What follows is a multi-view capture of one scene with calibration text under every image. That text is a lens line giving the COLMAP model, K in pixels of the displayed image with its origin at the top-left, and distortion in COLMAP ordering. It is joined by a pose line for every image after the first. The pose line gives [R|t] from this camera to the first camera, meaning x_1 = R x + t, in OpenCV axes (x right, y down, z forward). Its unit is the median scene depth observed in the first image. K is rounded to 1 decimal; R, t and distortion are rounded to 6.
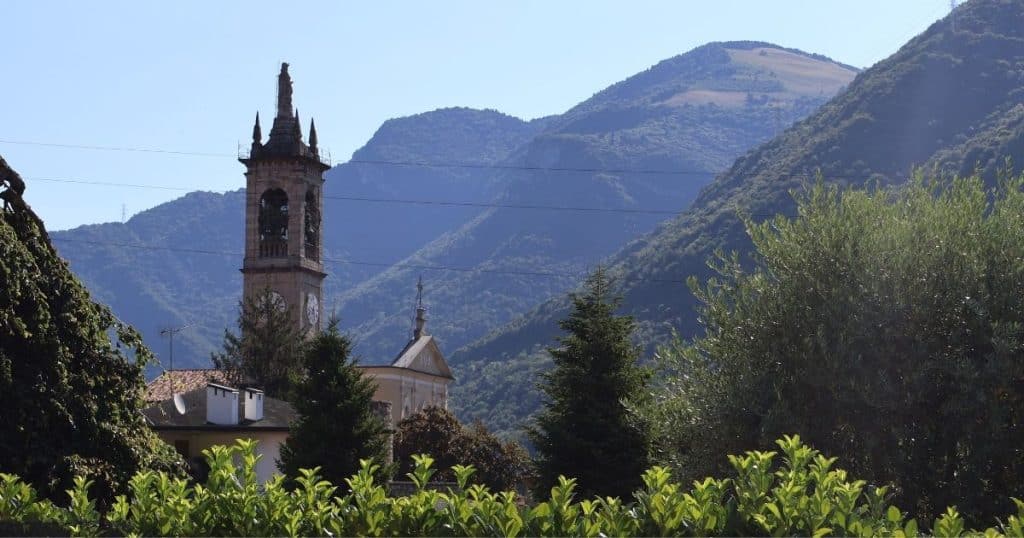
lens RADIAL K [[2657.6, 0, 512.0], [0, 2657.6, 269.0], [0, 0, 1]] dist [-0.007751, 1.819082]
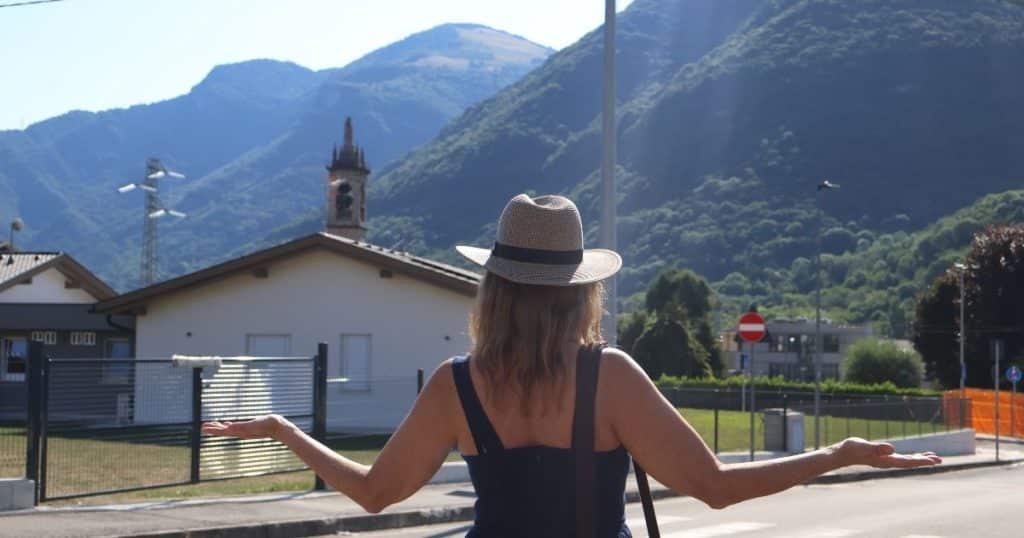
lens RADIAL K [[2657.6, 0, 512.0], [0, 2657.6, 269.0], [0, 0, 1]] dist [-0.007751, 1.819082]
pose [[0.981019, 0.027125, 0.192007, -0.166695], [-0.040662, 0.996930, 0.066914, -0.050488], [-0.189603, -0.073451, 0.979110, -0.444467]]
